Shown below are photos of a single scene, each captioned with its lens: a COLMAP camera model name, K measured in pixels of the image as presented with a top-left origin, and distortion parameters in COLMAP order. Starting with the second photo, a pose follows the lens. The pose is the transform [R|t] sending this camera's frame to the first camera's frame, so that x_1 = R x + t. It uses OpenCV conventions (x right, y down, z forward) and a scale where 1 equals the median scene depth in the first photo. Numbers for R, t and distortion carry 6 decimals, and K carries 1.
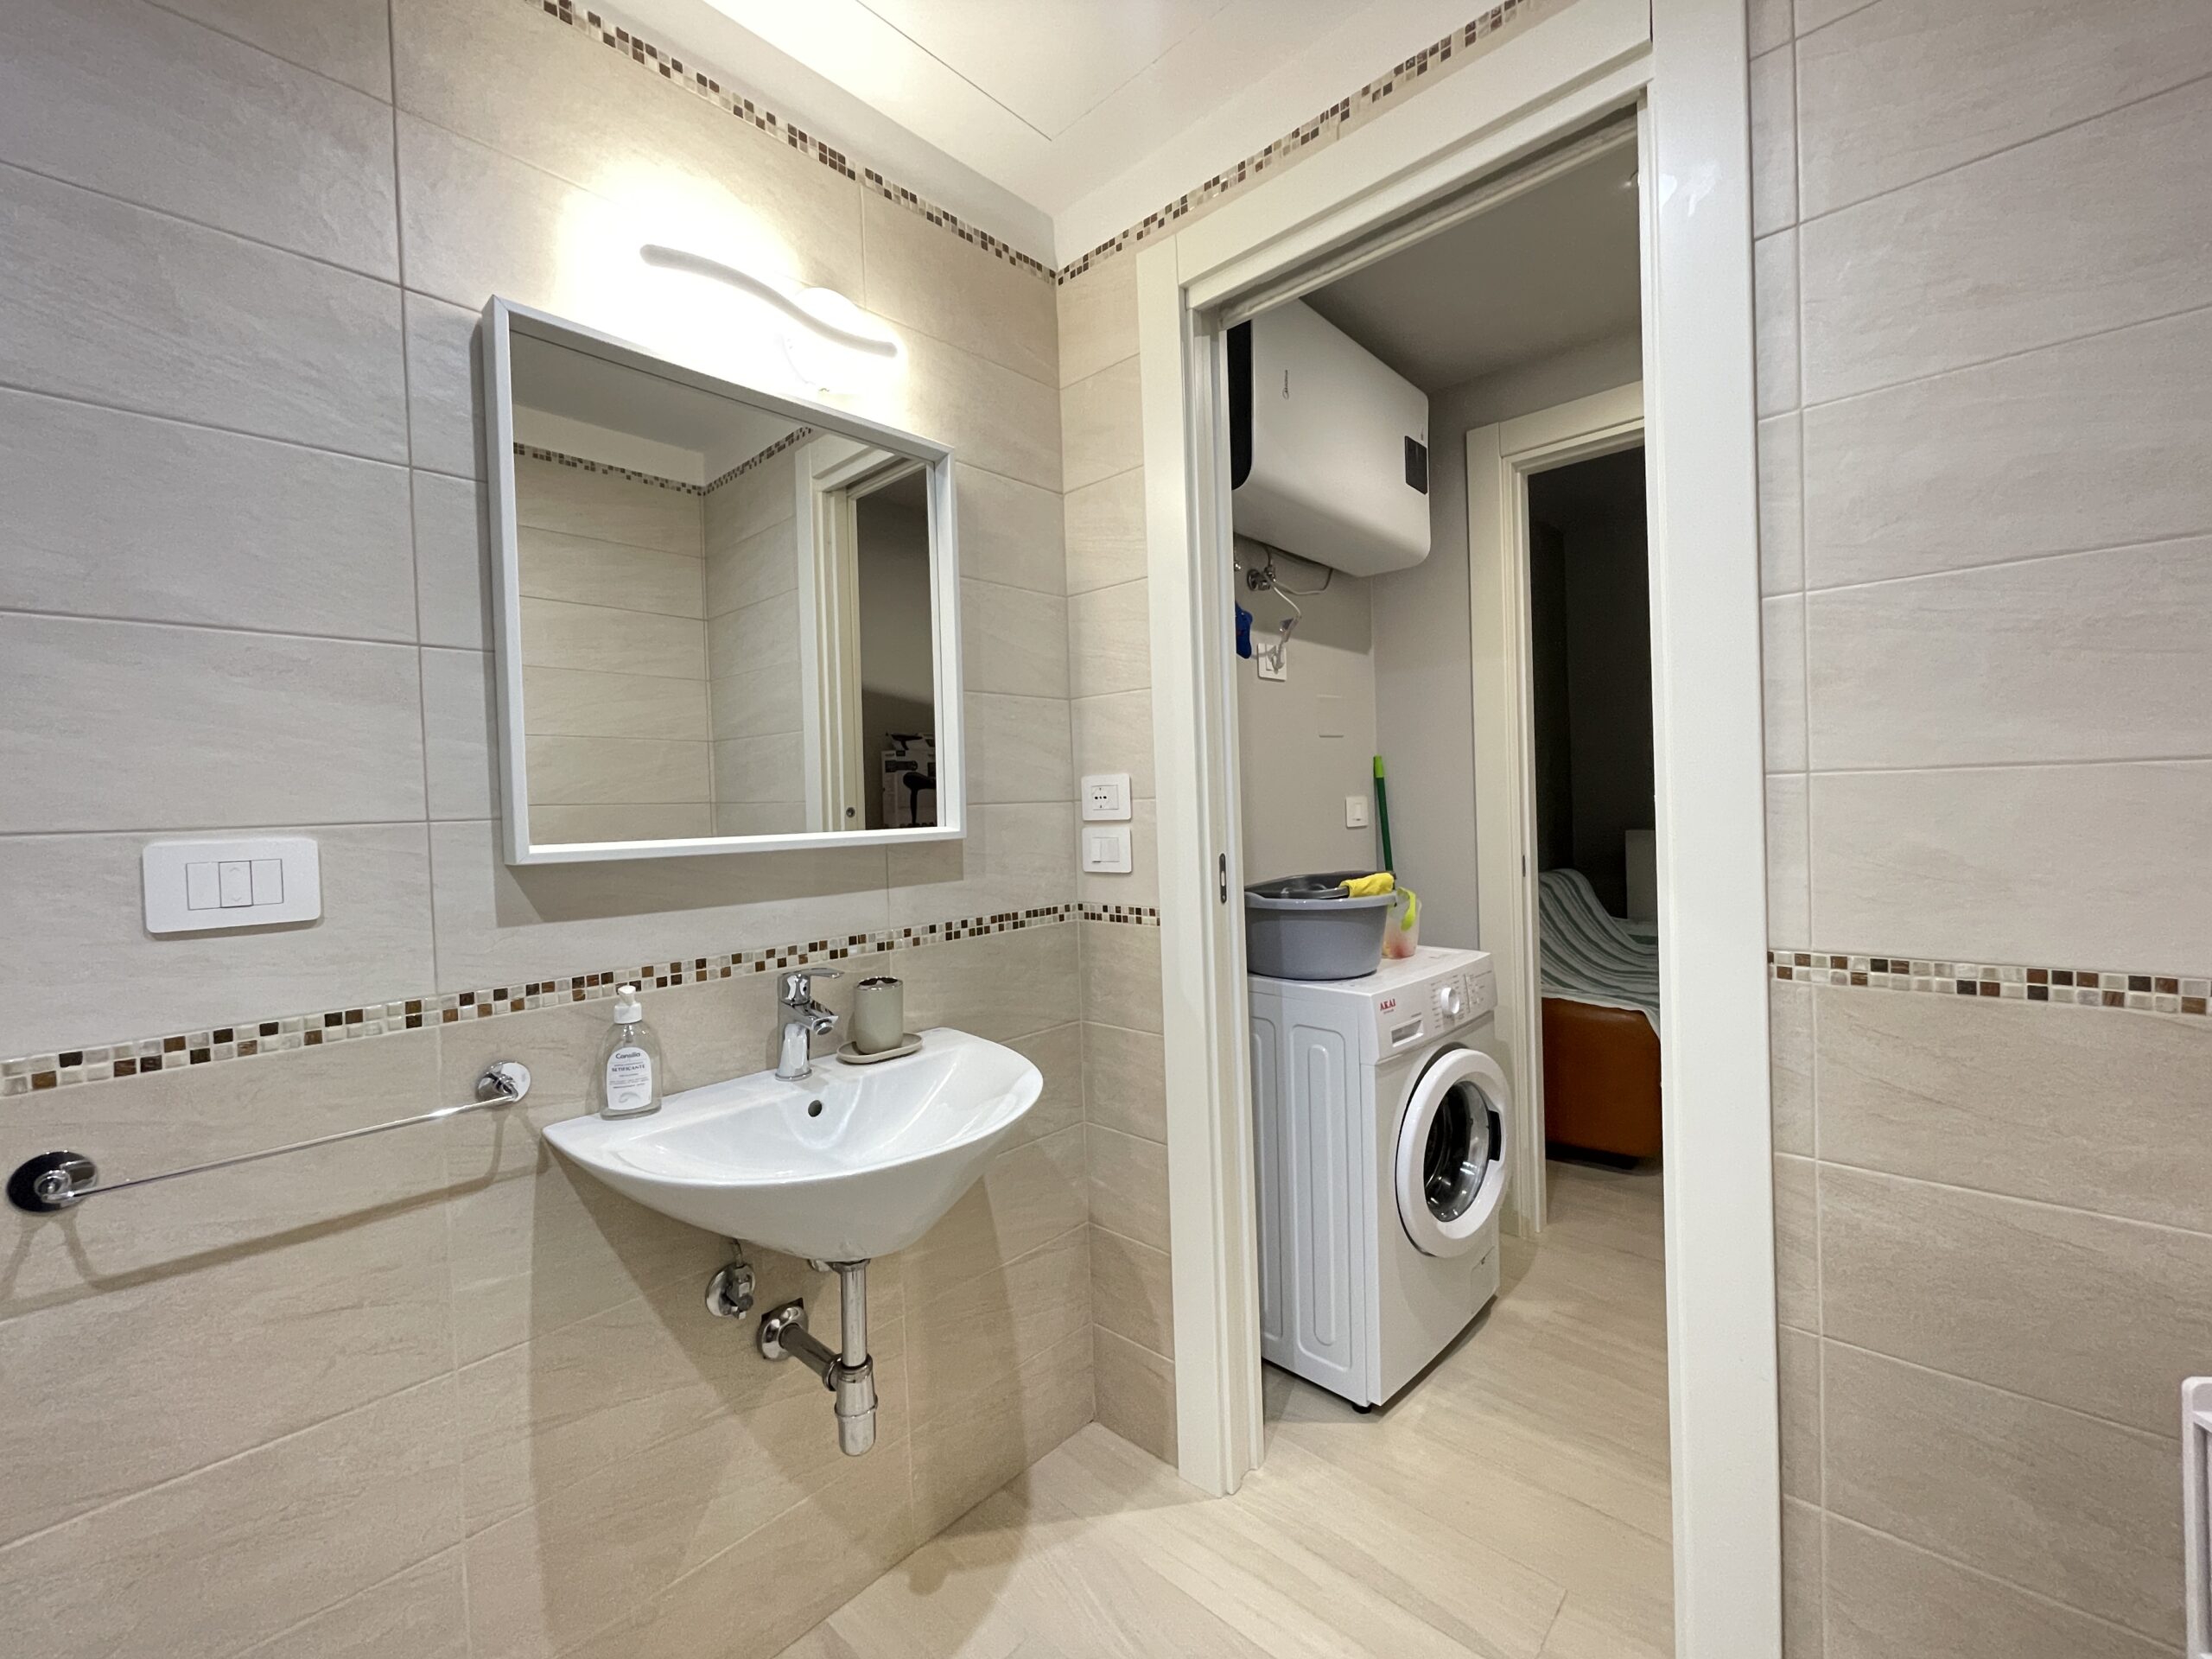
lens RADIAL K [[897.5, 0, 1103.9], [0, 897.5, 821.1], [0, 0, 1]] dist [-0.003869, 0.000324]
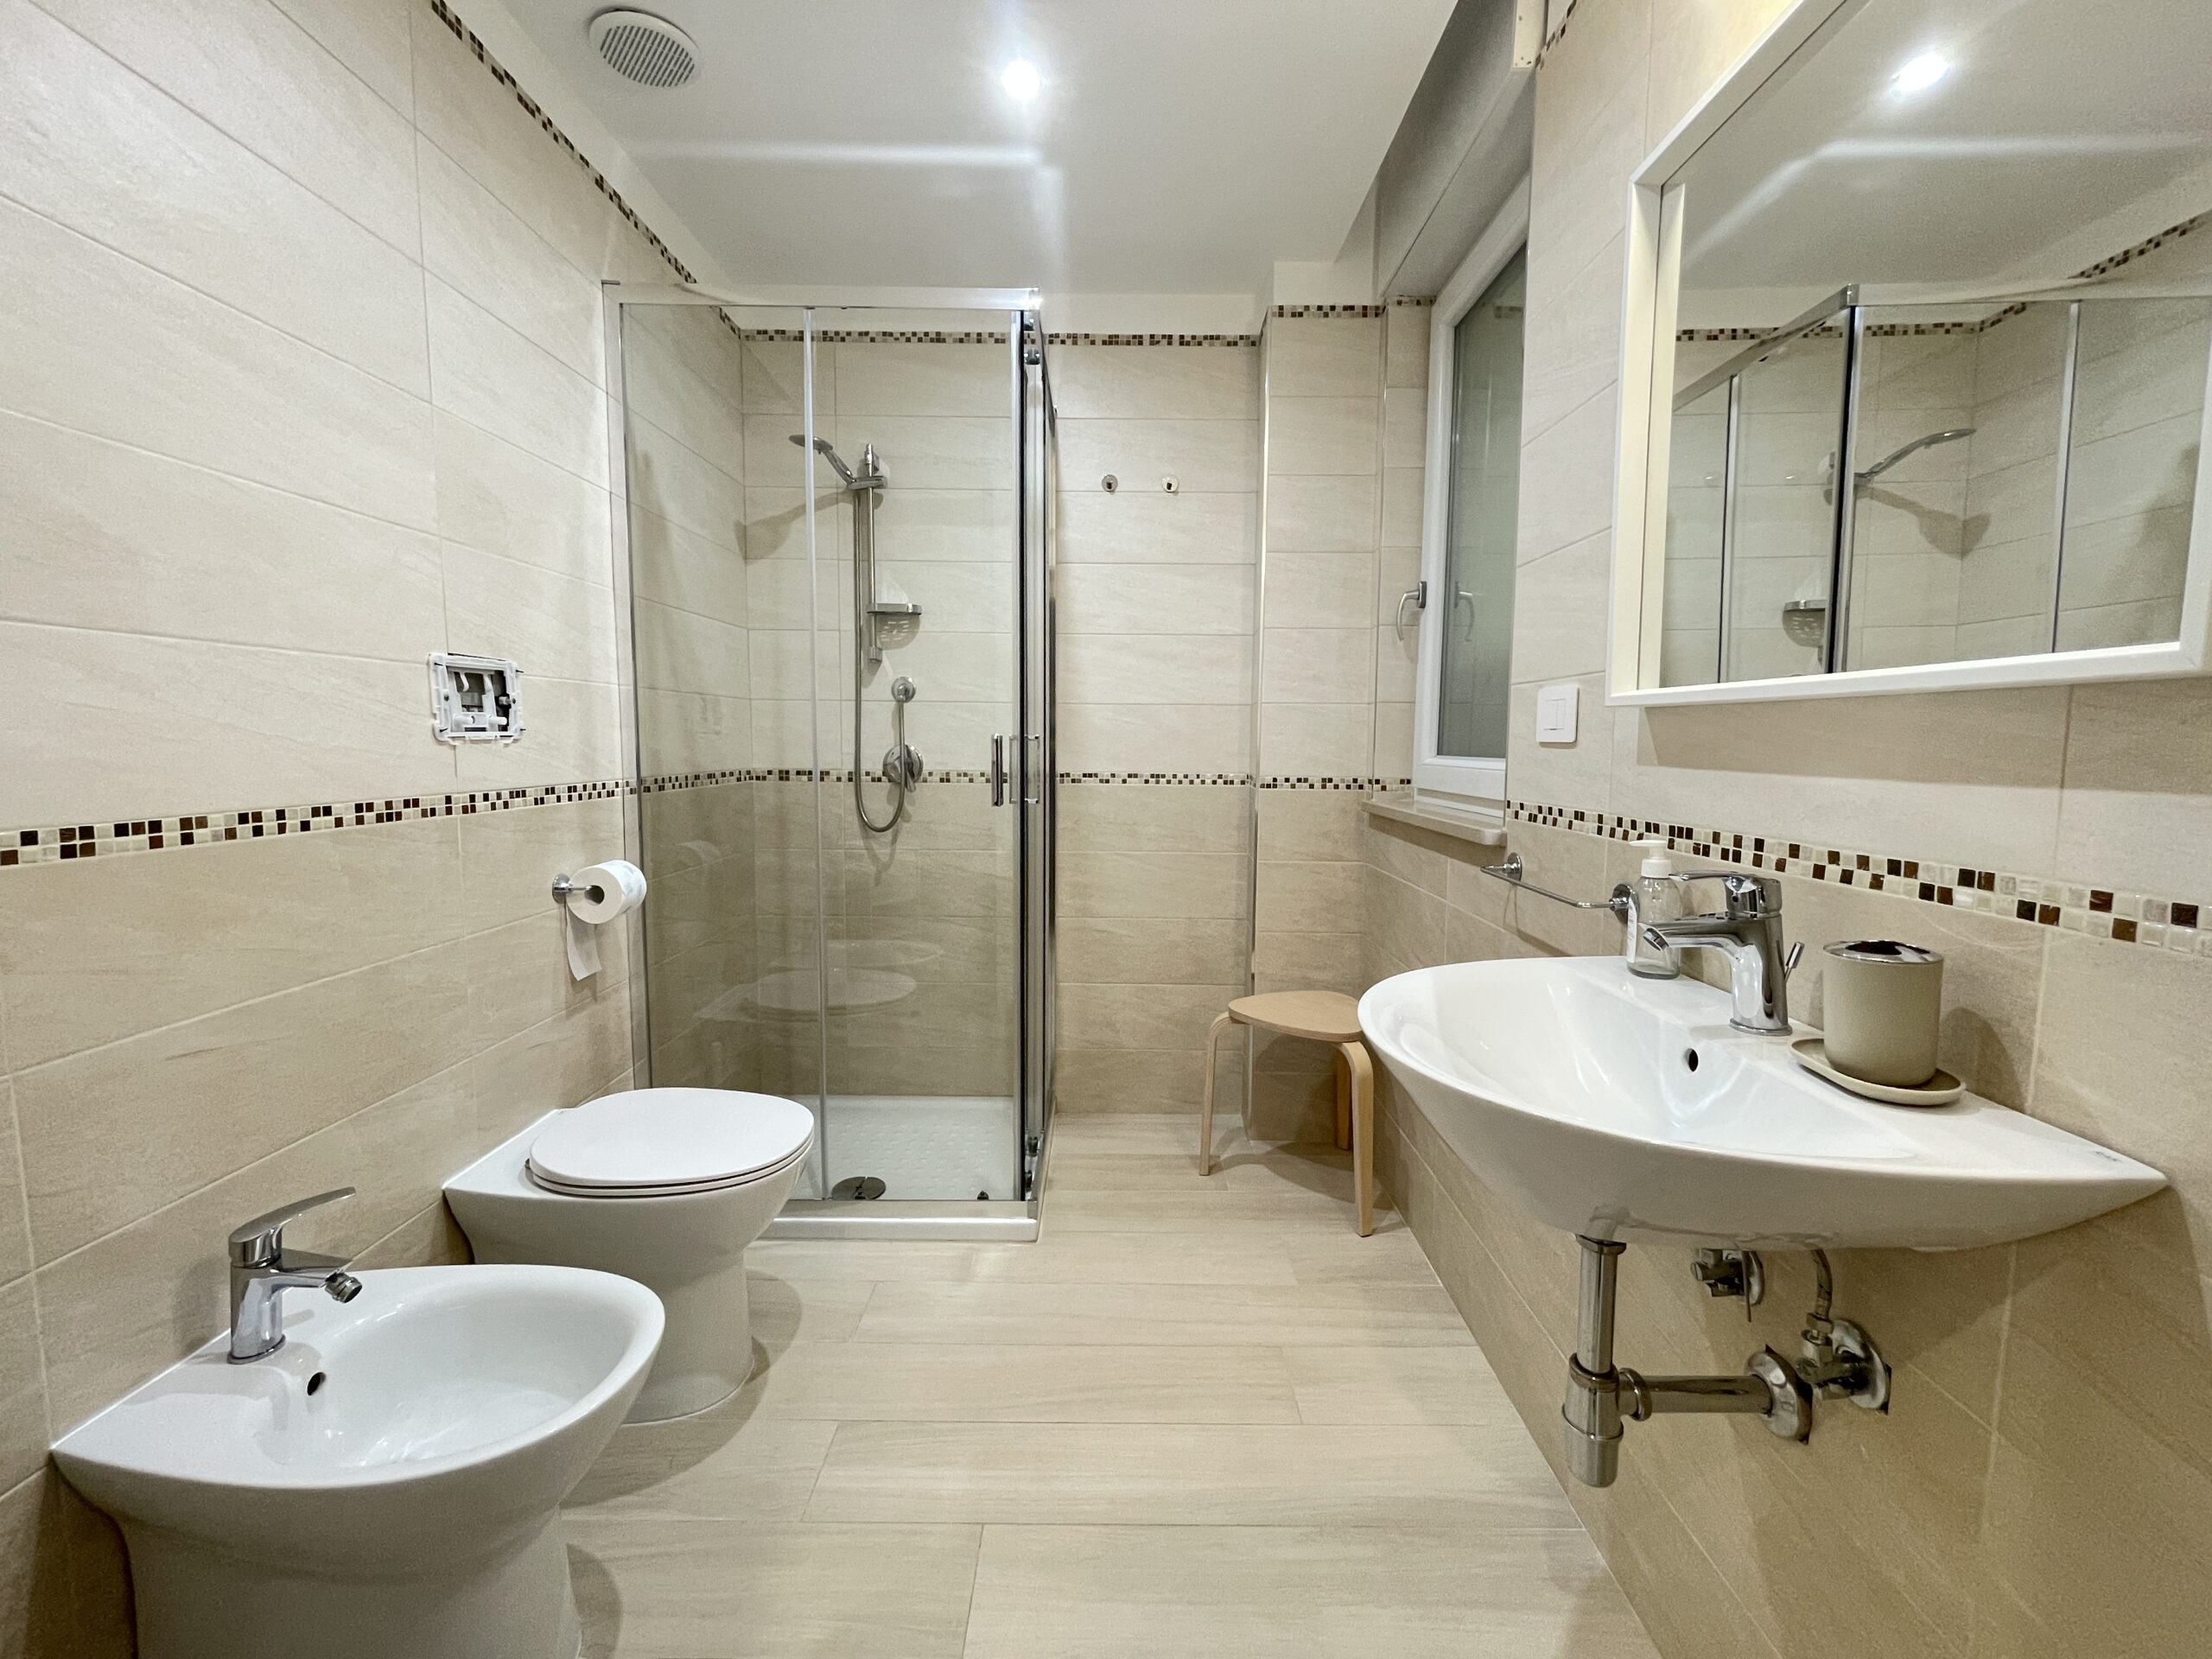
lens RADIAL K [[897.5, 0, 1109.6], [0, 897.5, 818.7], [0, 0, 1]] dist [-0.003869, 0.000324]
pose [[-0.740816, 0.086186, -0.666156, 0.447439], [0.006095, 0.992556, 0.121636, 0.037555], [0.671680, 0.086050, -0.735827, 1.122337]]
